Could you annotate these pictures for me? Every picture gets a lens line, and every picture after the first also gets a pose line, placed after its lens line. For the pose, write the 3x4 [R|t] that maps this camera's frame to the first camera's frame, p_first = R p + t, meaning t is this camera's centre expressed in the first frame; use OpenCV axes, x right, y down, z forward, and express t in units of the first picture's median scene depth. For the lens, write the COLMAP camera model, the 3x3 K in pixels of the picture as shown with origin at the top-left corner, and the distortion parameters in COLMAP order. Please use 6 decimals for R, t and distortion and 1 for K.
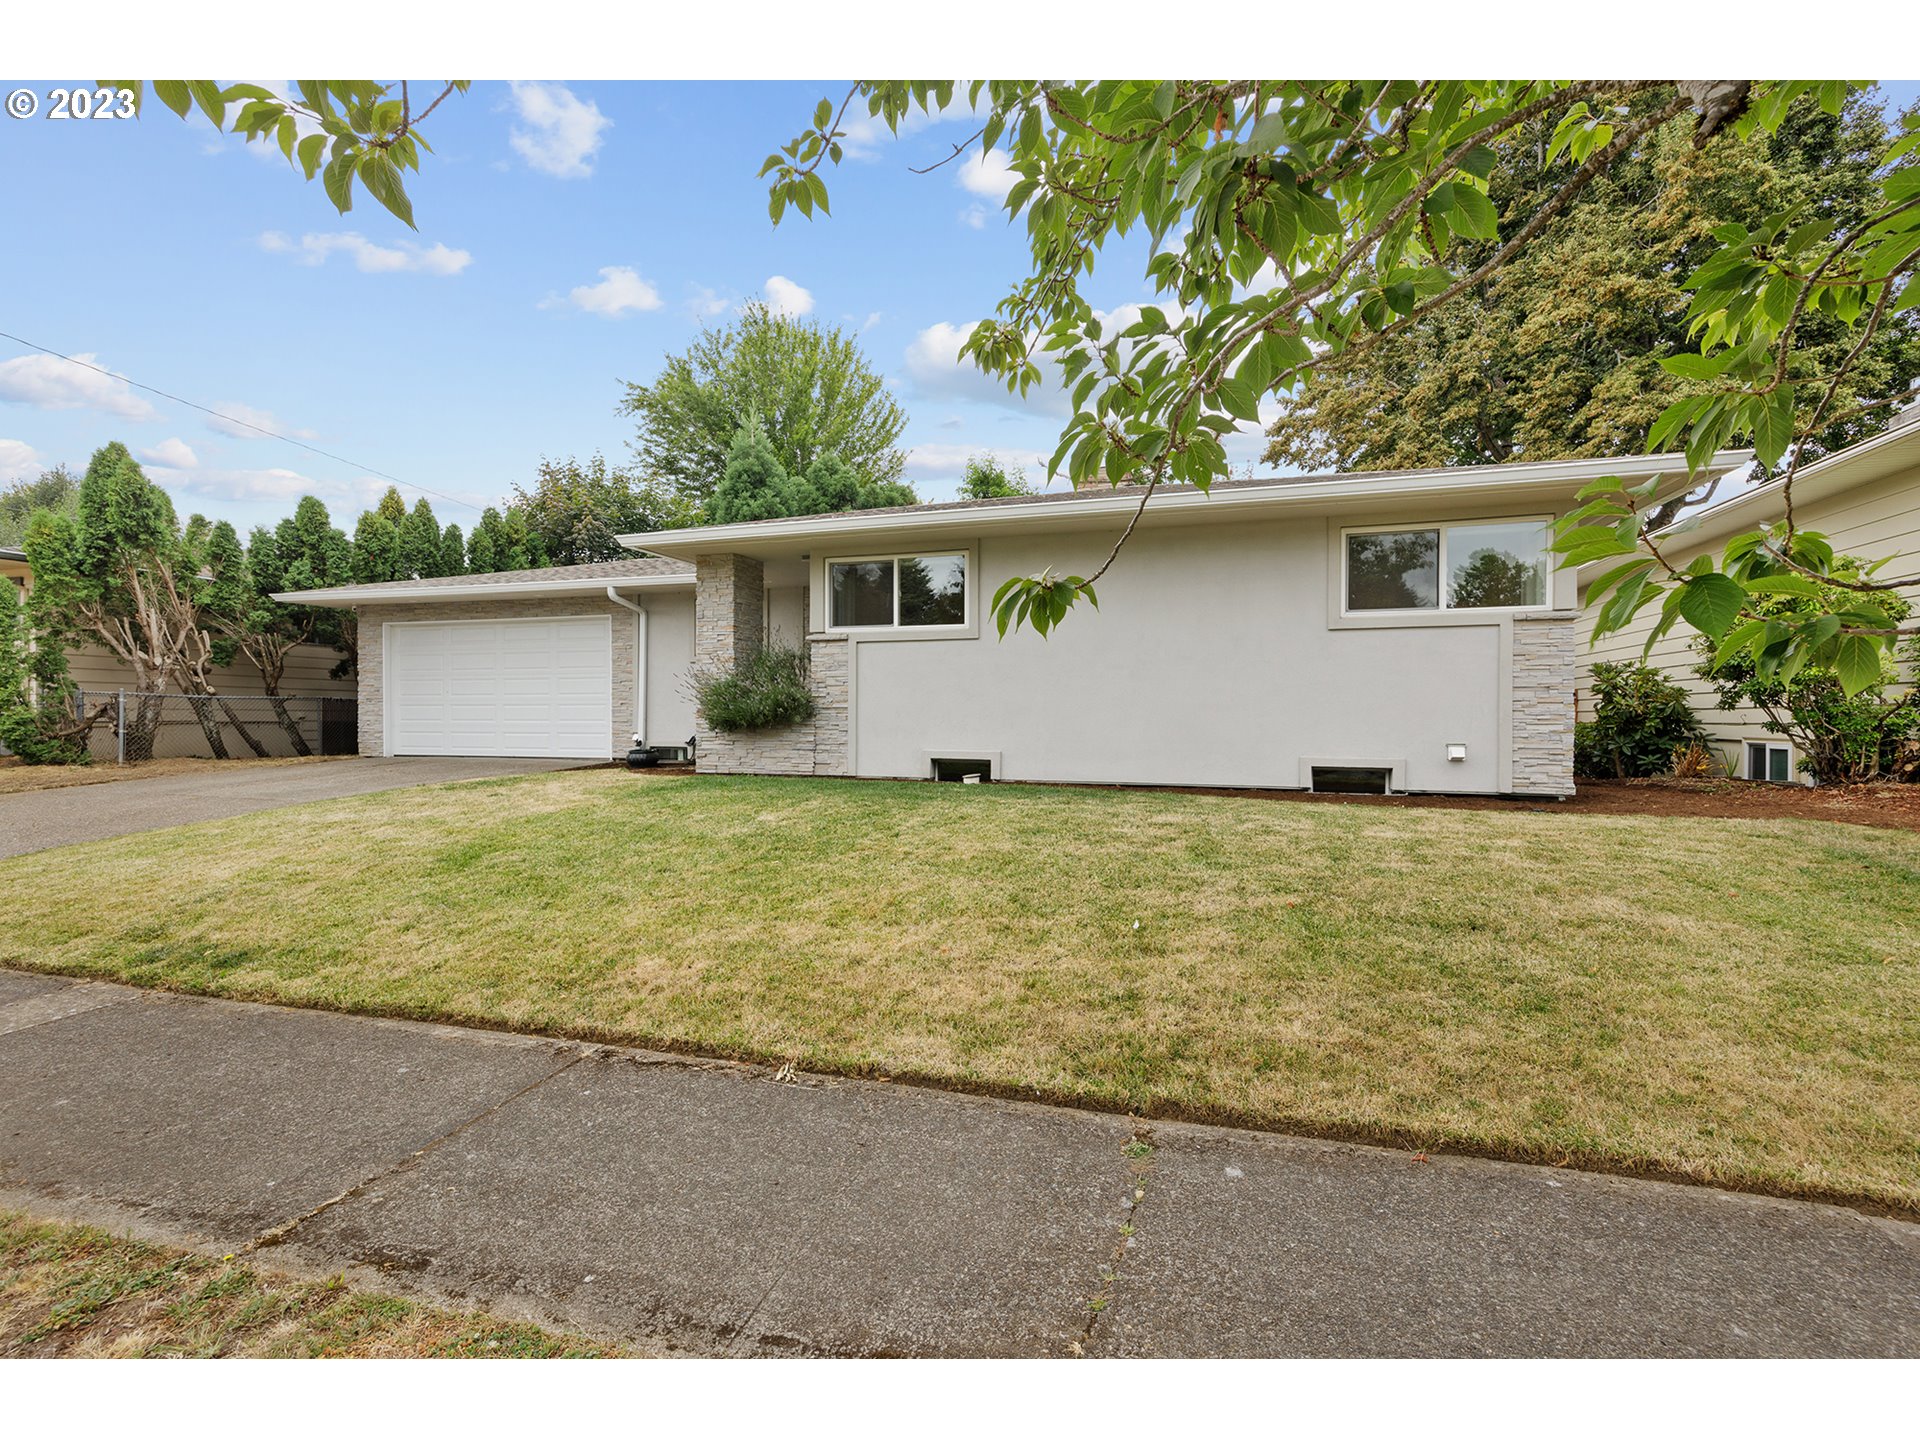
lens RADIAL K [[855.8, 0, 960.0], [0, 855.8, 720.0], [0, 0, 1]] dist [0.028943, 0.000396]
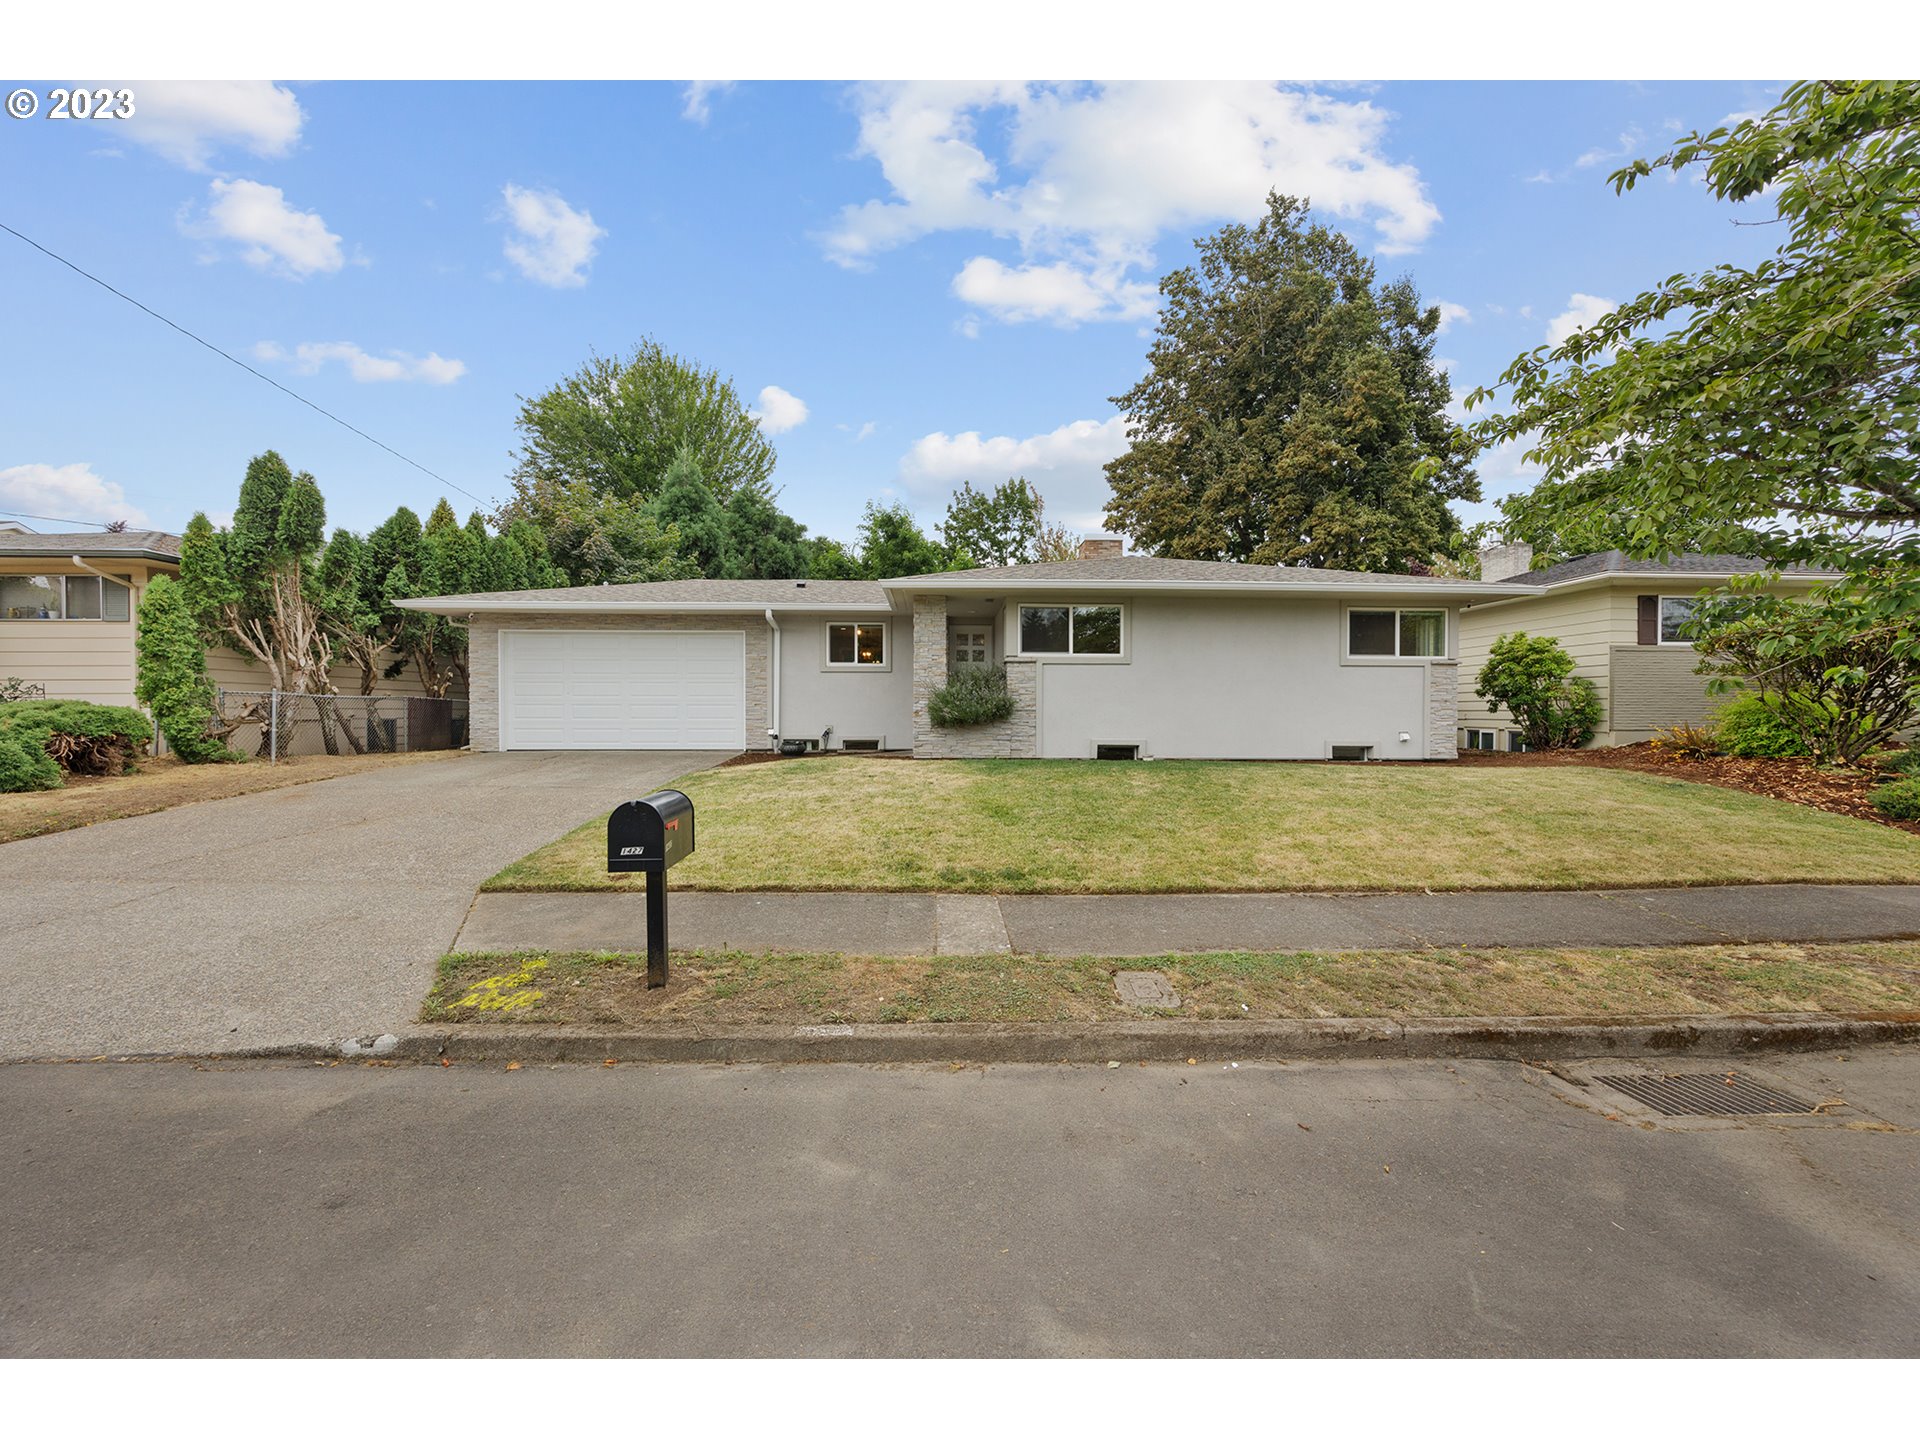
lens RADIAL K [[736.9, 0, 966.6], [0, 736.9, 710.0], [0, 0, 1]] dist [-0.016752, 0.007662]
pose [[0.943978, 0.001343, 0.330005, -0.462156], [0.000440, 0.999986, -0.005329, -0.005807], [-0.330008, 0.005176, 0.943964, -0.078813]]
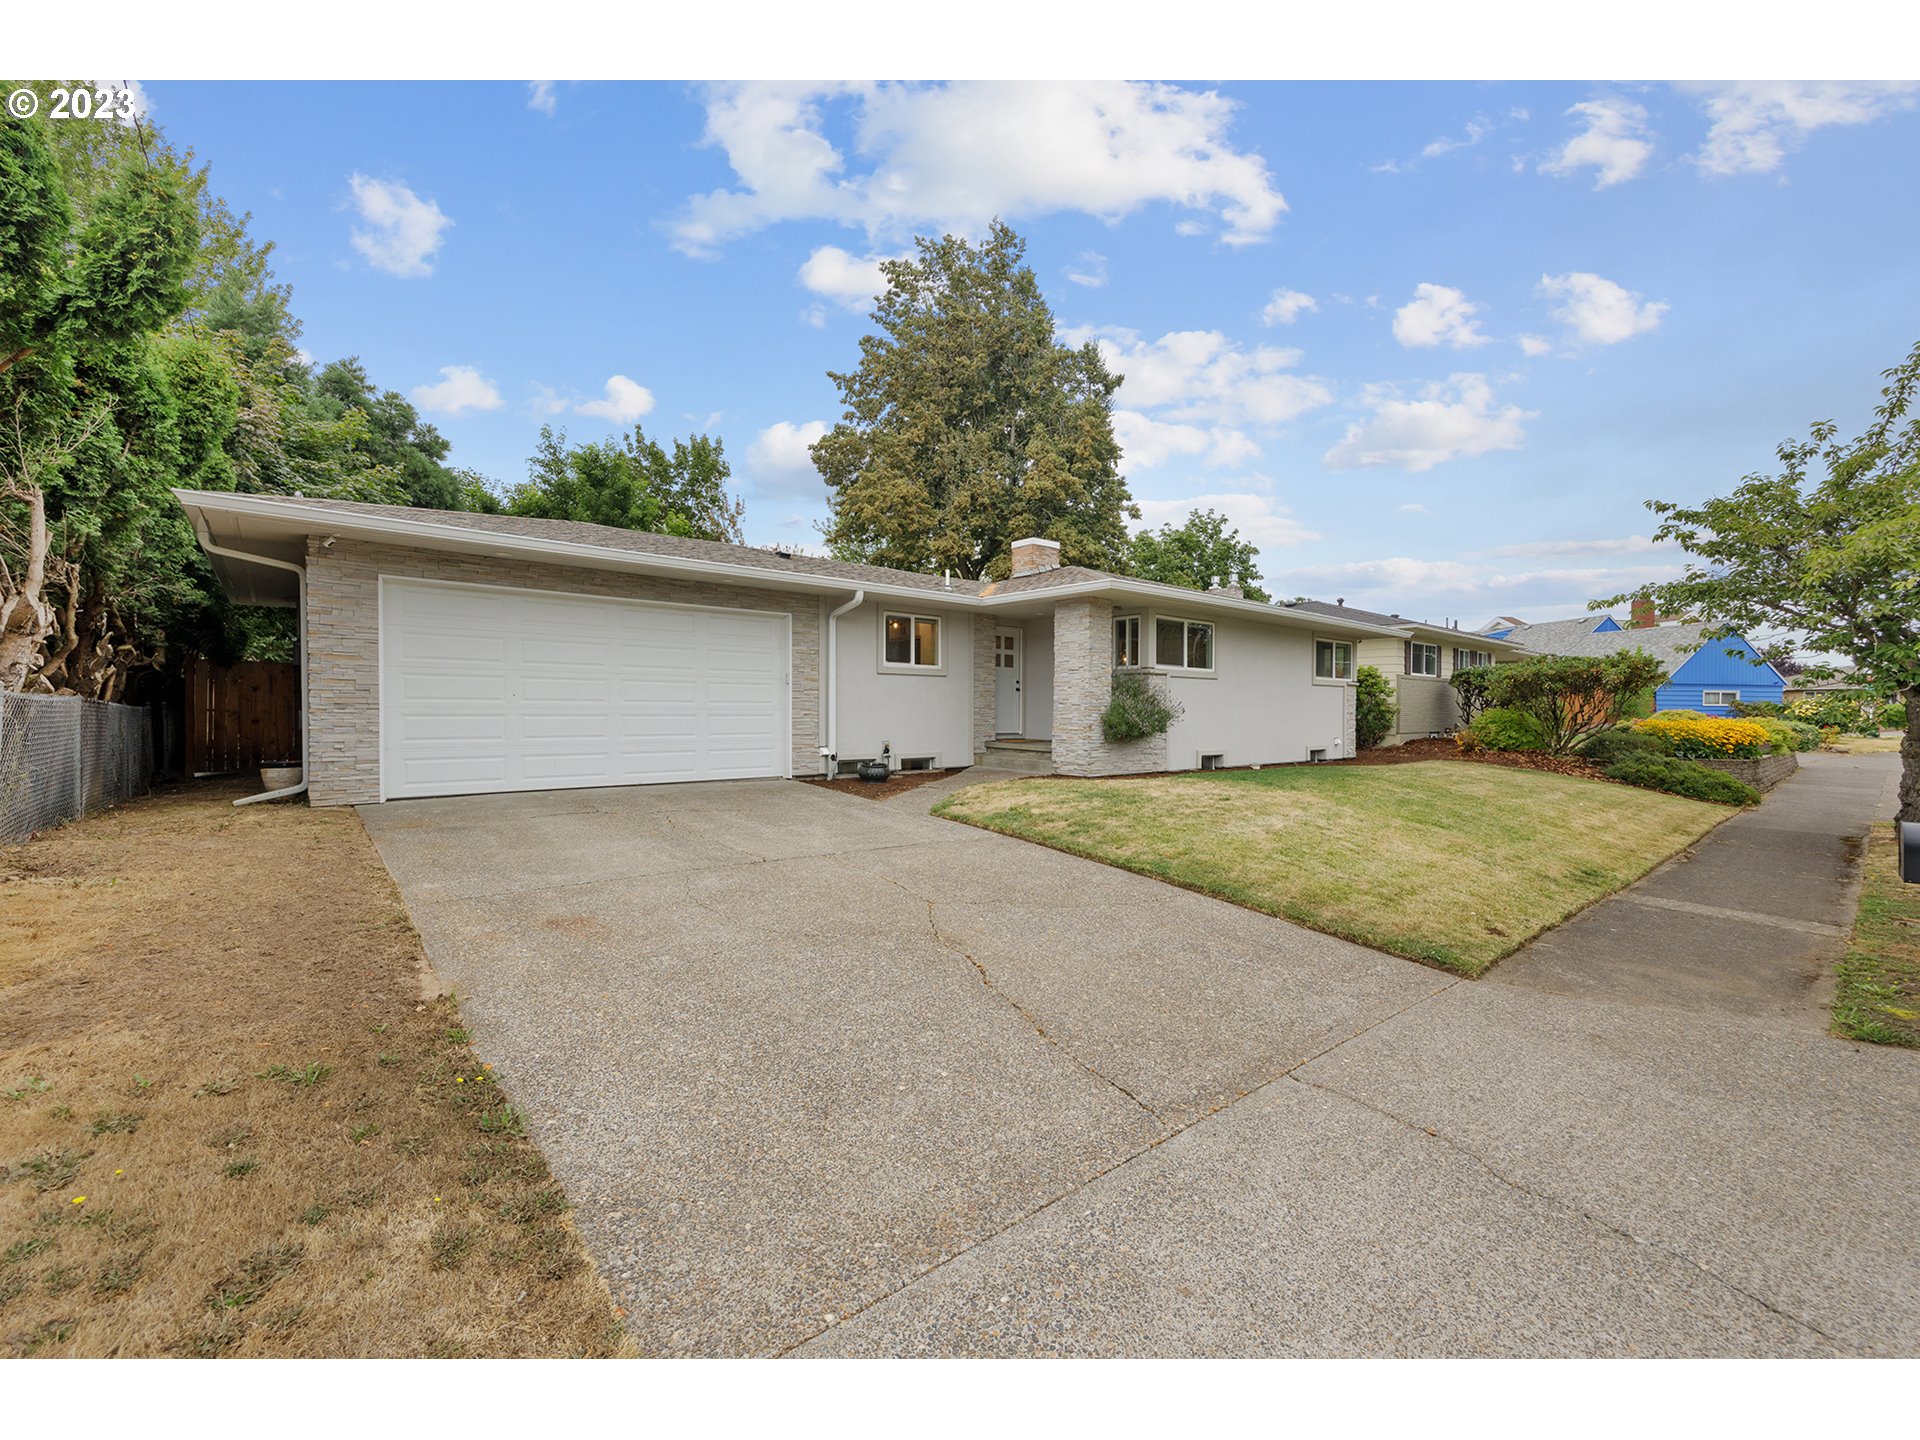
lens RADIAL K [[771.5, 0, 960.0], [0, 771.5, 720.0], [0, 0, 1]] dist [-0.001237, -0.000081]
pose [[0.546579, -0.009337, 0.837355, -0.995716], [-0.004782, 0.999887, 0.014271, -0.025807], [-0.837394, -0.011805, 0.546473, 0.430496]]
